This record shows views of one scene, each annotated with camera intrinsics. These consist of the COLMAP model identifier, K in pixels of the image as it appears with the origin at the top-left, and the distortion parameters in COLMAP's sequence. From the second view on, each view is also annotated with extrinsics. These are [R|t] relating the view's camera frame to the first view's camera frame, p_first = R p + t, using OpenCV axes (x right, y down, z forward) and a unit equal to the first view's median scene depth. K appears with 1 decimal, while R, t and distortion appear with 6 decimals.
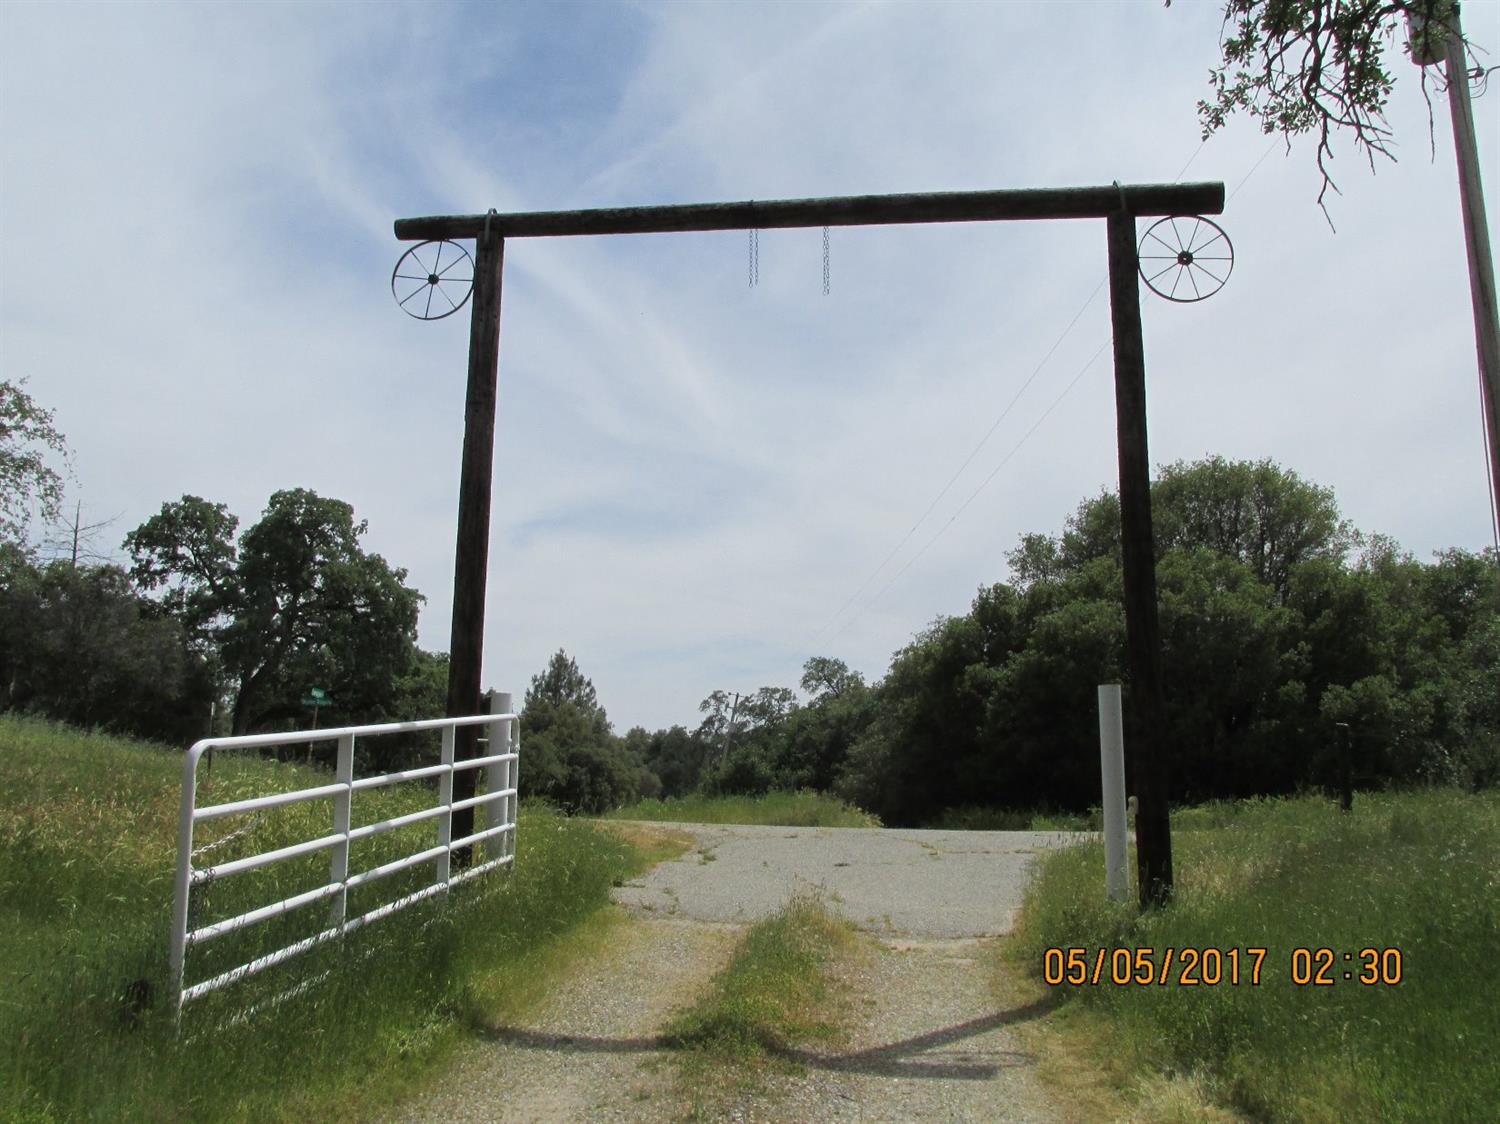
lens RADIAL K [[1245.3, 0, 748.9], [0, 1245.3, 567.2], [0, 0, 1]] dist [-0.000675, -0.002772]
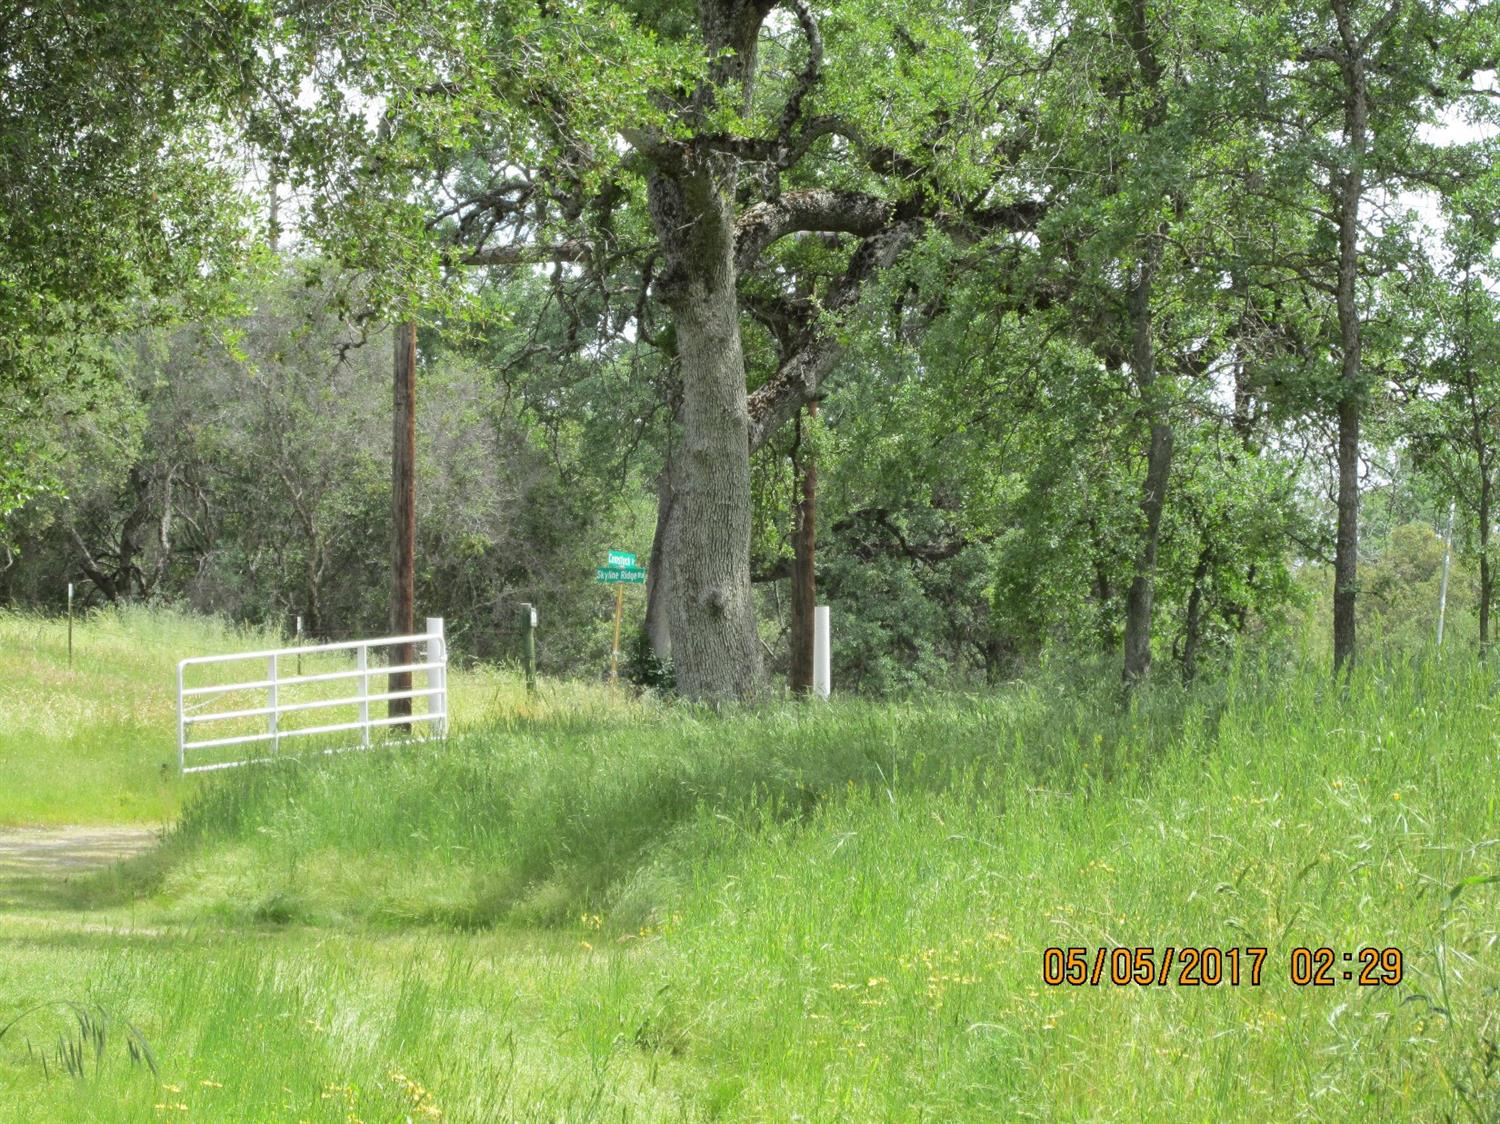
lens RADIAL K [[5614.3, 0, 750.1], [0, 5614.3, 561.7], [0, 0, 1]] dist [-0.121323, 0.000000]
pose [[0.905025, -0.016941, -0.425020, 2.770035], [0.071756, 0.990967, 0.113297, -0.638864], [0.419262, -0.133034, 0.898066, -4.409455]]
